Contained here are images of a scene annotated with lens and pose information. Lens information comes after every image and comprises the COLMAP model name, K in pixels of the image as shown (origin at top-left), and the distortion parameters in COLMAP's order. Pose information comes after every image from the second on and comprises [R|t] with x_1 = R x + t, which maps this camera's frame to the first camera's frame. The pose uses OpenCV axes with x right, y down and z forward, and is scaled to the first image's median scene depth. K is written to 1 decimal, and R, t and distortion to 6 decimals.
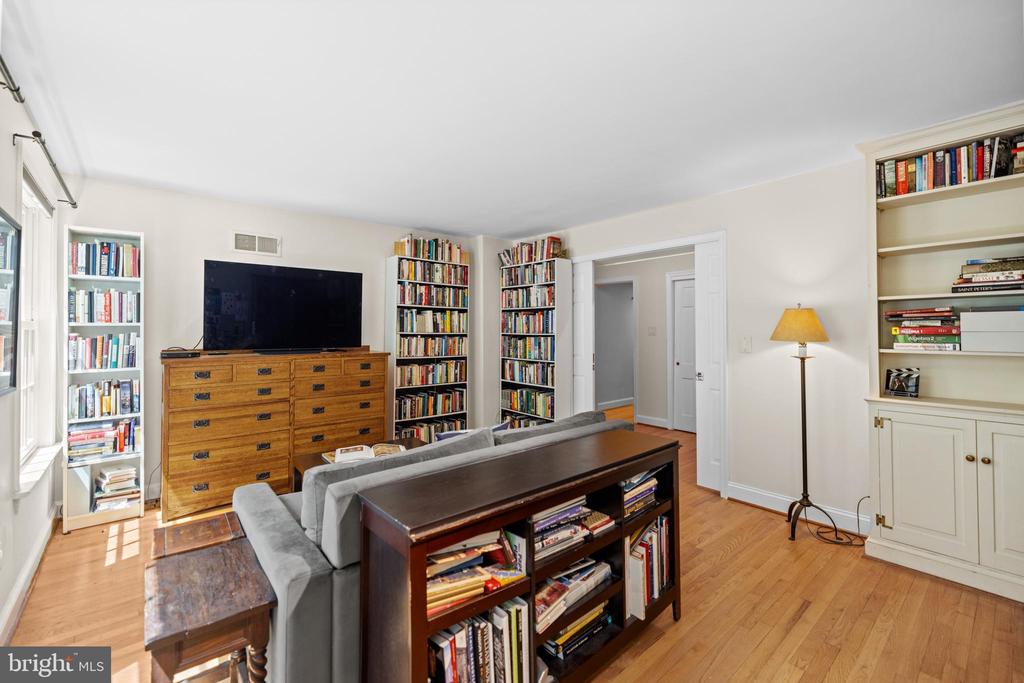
lens RADIAL K [[436.7, 0, 506.7], [0, 436.7, 326.2], [0, 0, 1]] dist [0.011149, -0.002307]
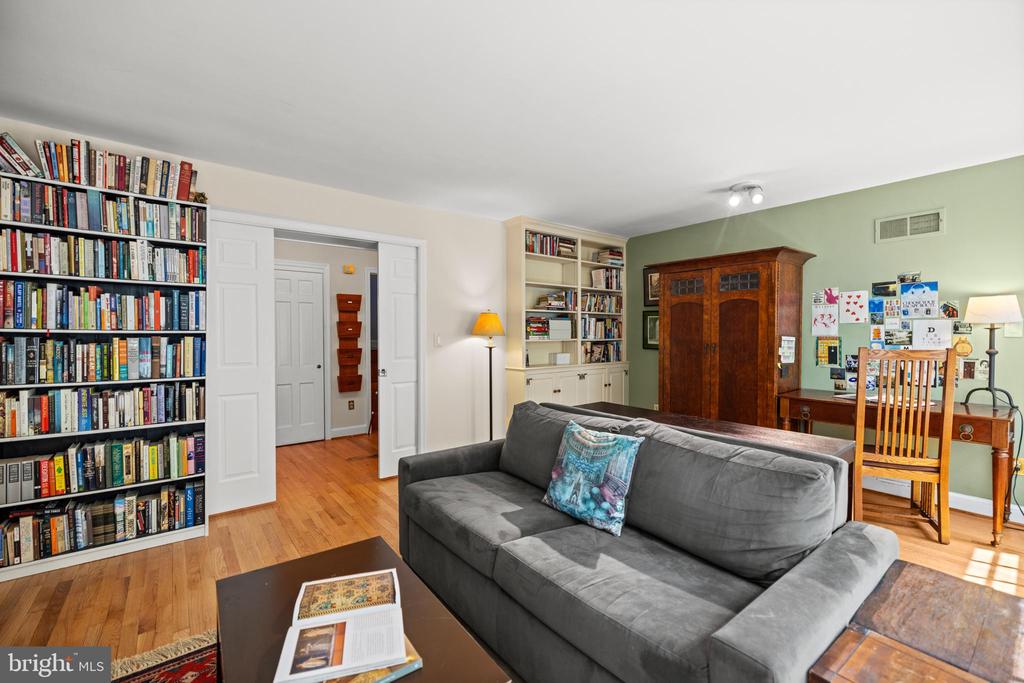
lens RADIAL K [[436.7, 0, 509.4], [0, 436.7, 339.5], [0, 0, 1]] dist [0.011149, -0.002307]
pose [[0.032929, -0.015182, 0.999342, -0.473168], [-0.012470, 0.999801, 0.015600, 0.014132], [-0.999380, -0.012975, 0.032733, 0.555315]]
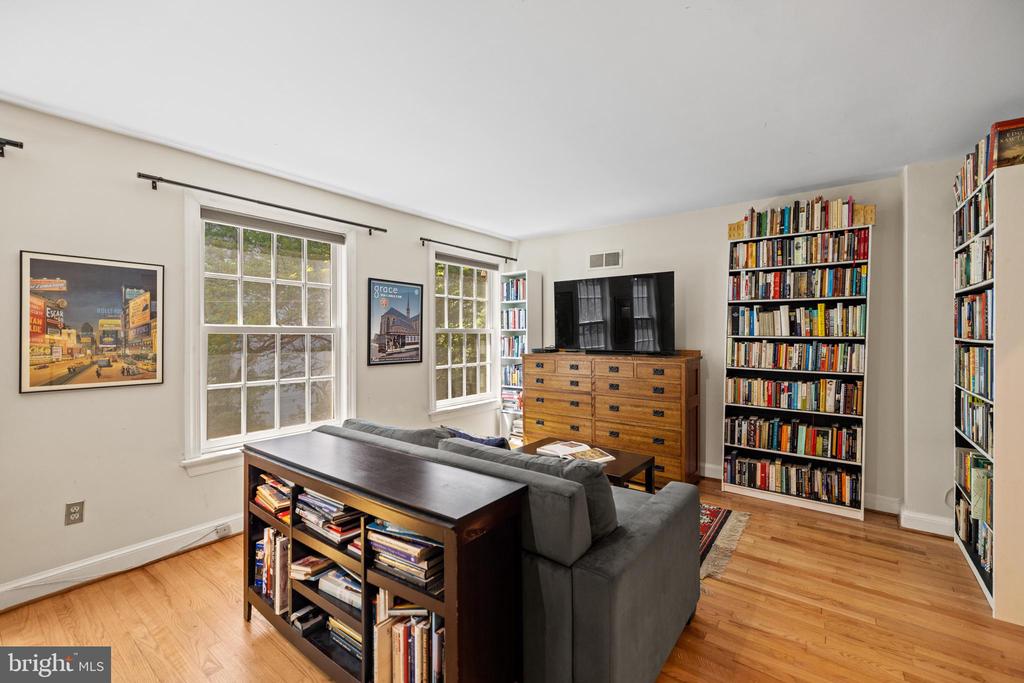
lens RADIAL K [[436.7, 0, 516.1], [0, 436.7, 338.5], [0, 0, 1]] dist [0.011149, -0.002307]
pose [[0.218269, 0.010700, -0.975830, 0.437489], [0.010256, 0.999860, 0.013257, 0.004037], [0.975835, -0.012902, 0.218129, 0.419971]]
